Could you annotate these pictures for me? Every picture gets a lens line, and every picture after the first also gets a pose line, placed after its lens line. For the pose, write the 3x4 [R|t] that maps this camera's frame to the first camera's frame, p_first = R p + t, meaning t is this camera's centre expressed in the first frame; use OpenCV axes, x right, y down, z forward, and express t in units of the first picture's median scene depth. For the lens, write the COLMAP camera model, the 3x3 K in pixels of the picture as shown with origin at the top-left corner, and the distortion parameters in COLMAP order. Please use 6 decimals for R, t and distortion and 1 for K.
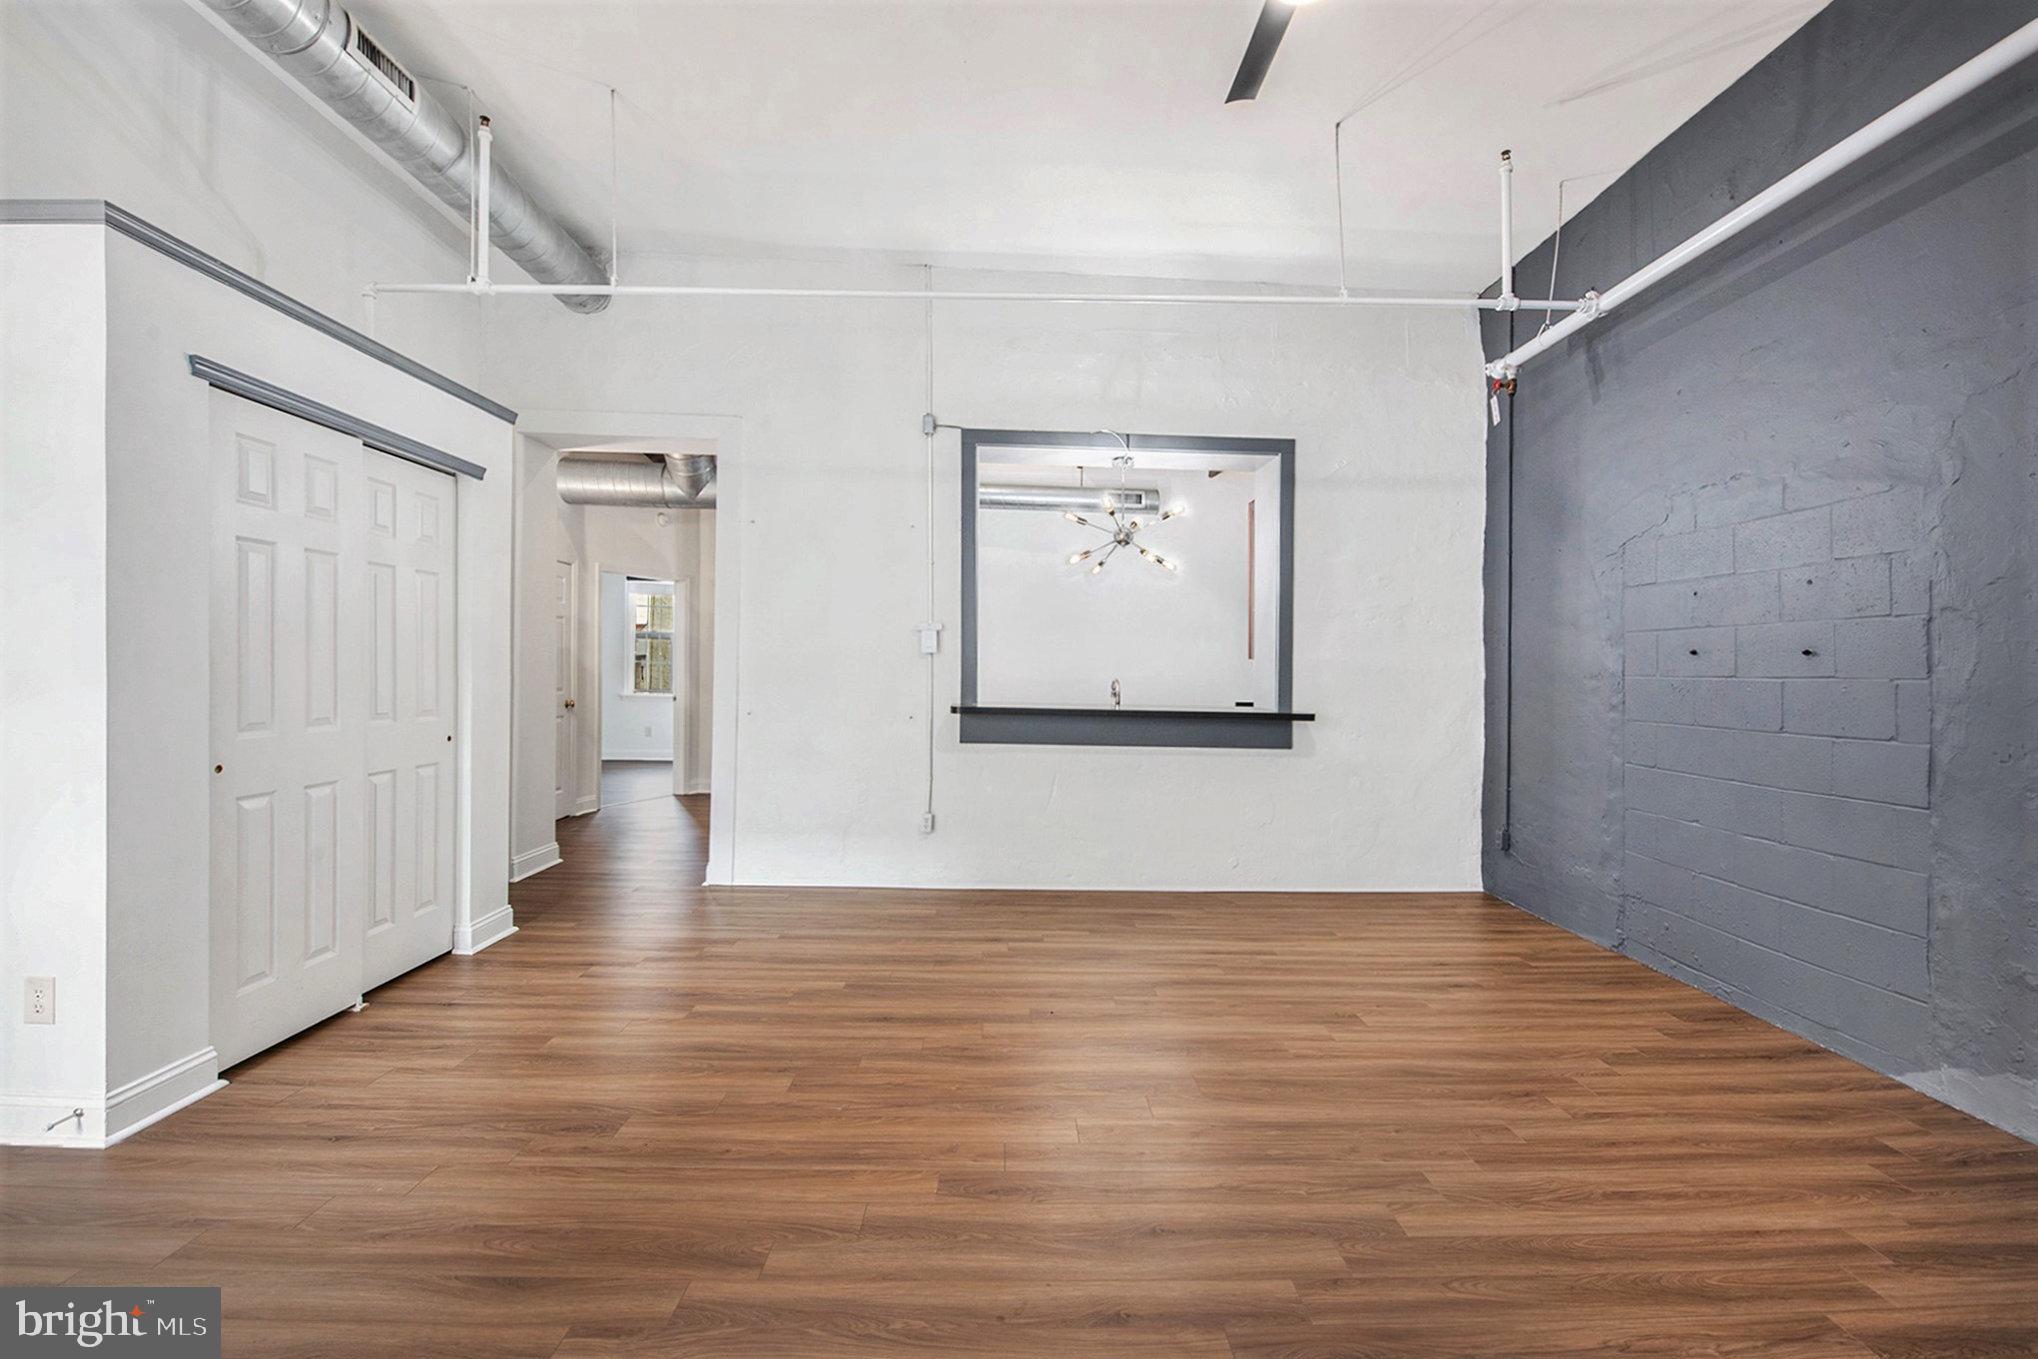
lens RADIAL K [[847.0, 0, 1019.0], [0, 847.0, 679.5], [0, 0, 1]] dist [-0.003856, -0.000201]
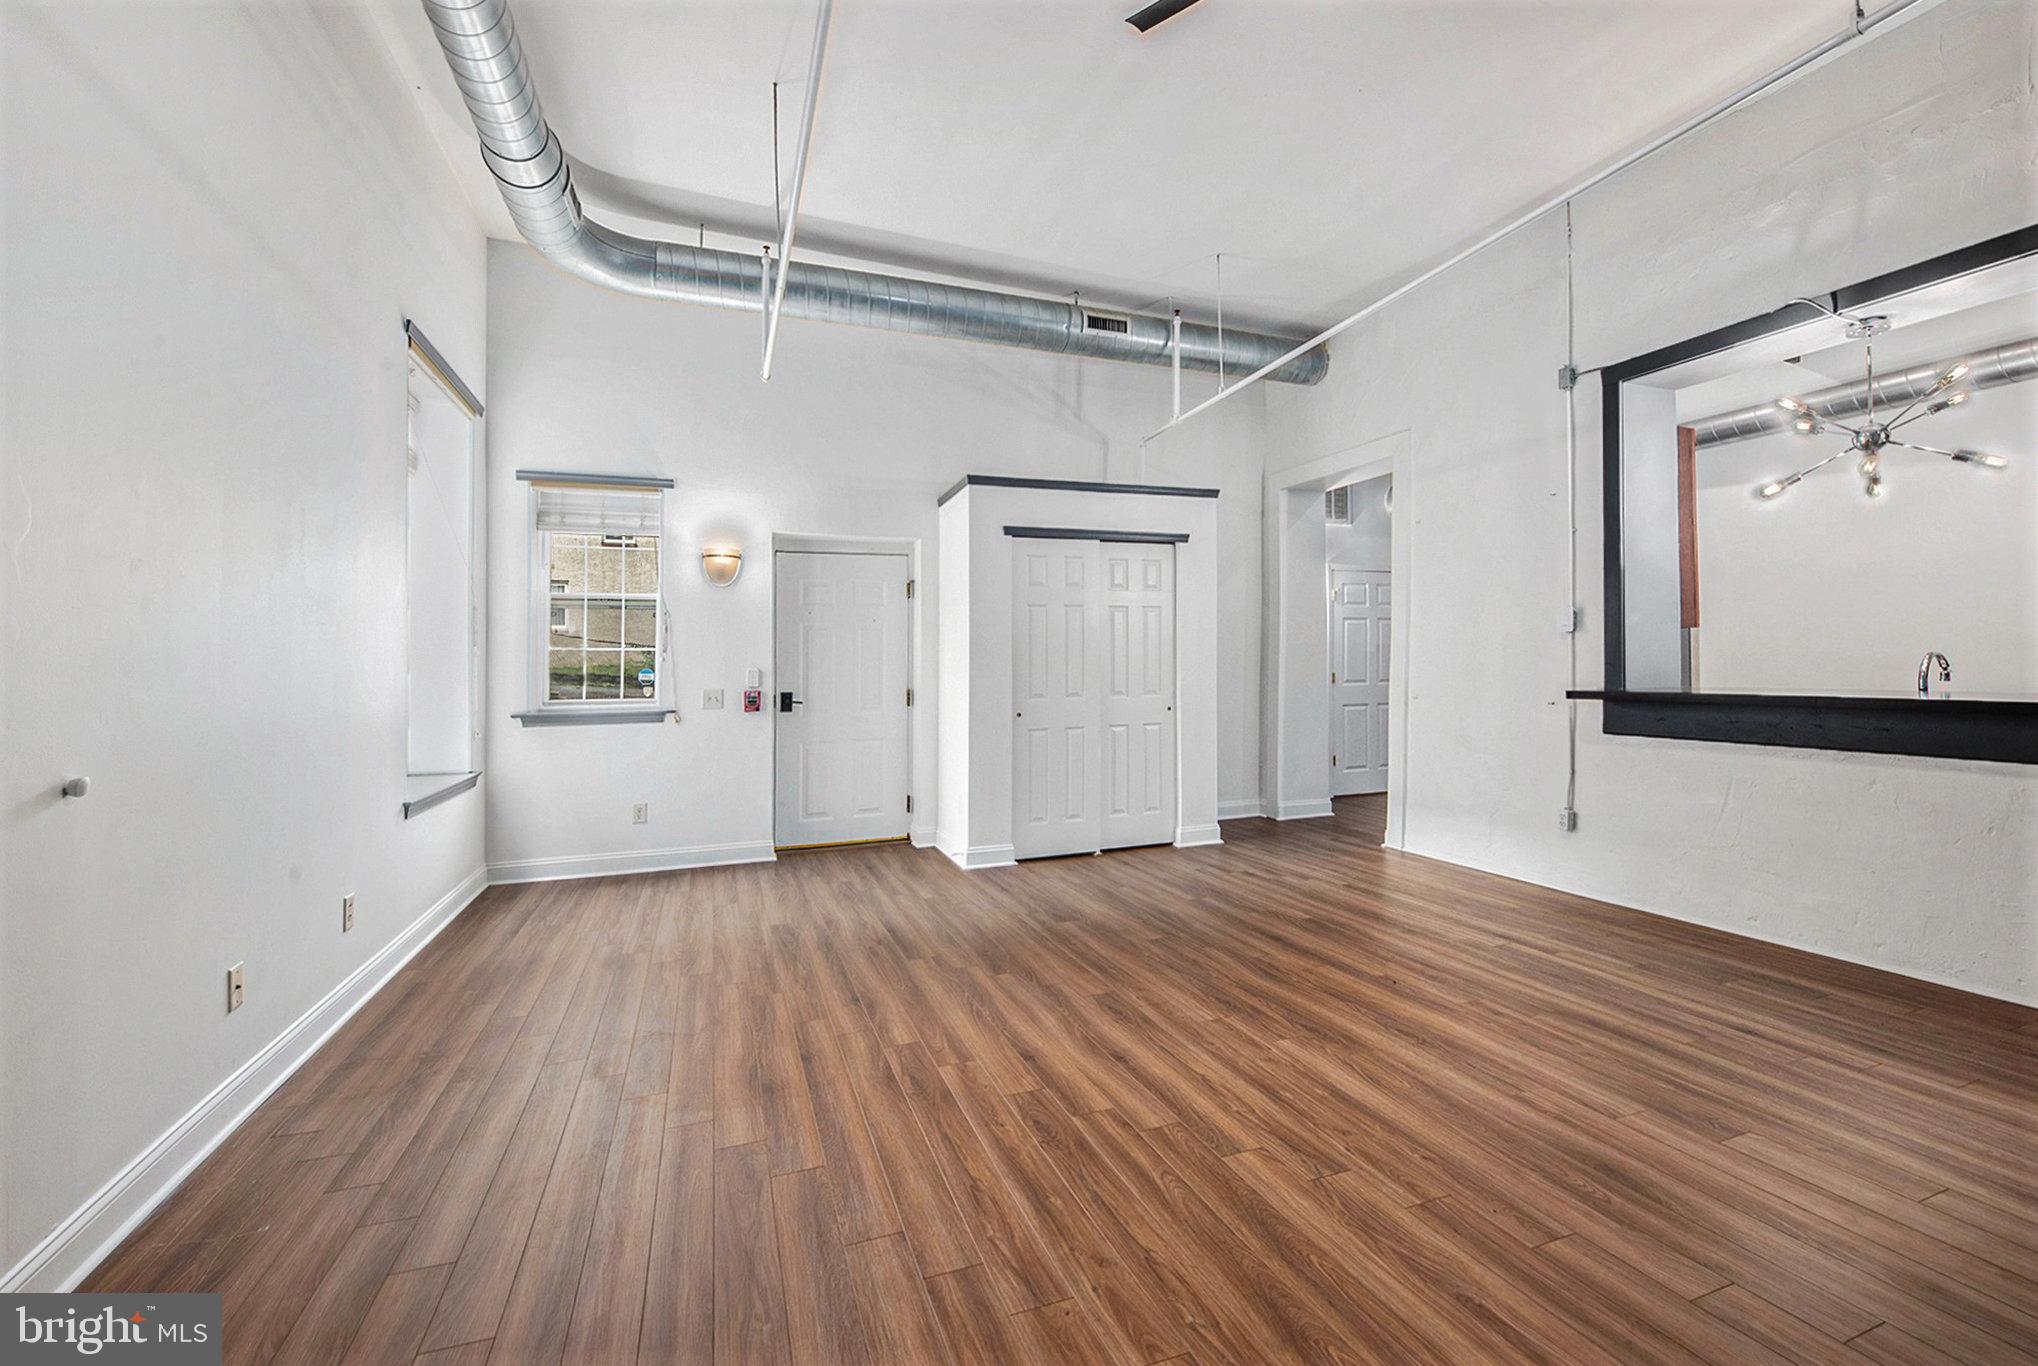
lens RADIAL K [[823.9, 0, 1019.0], [0, 823.9, 683.0], [0, 0, 1]] dist [-0.000560, -0.000219]
pose [[0.343420, -0.012733, -0.939096, 0.687752], [0.016326, 0.999838, -0.007587, 0.027332], [0.939040, -0.012726, 0.343572, 0.199537]]
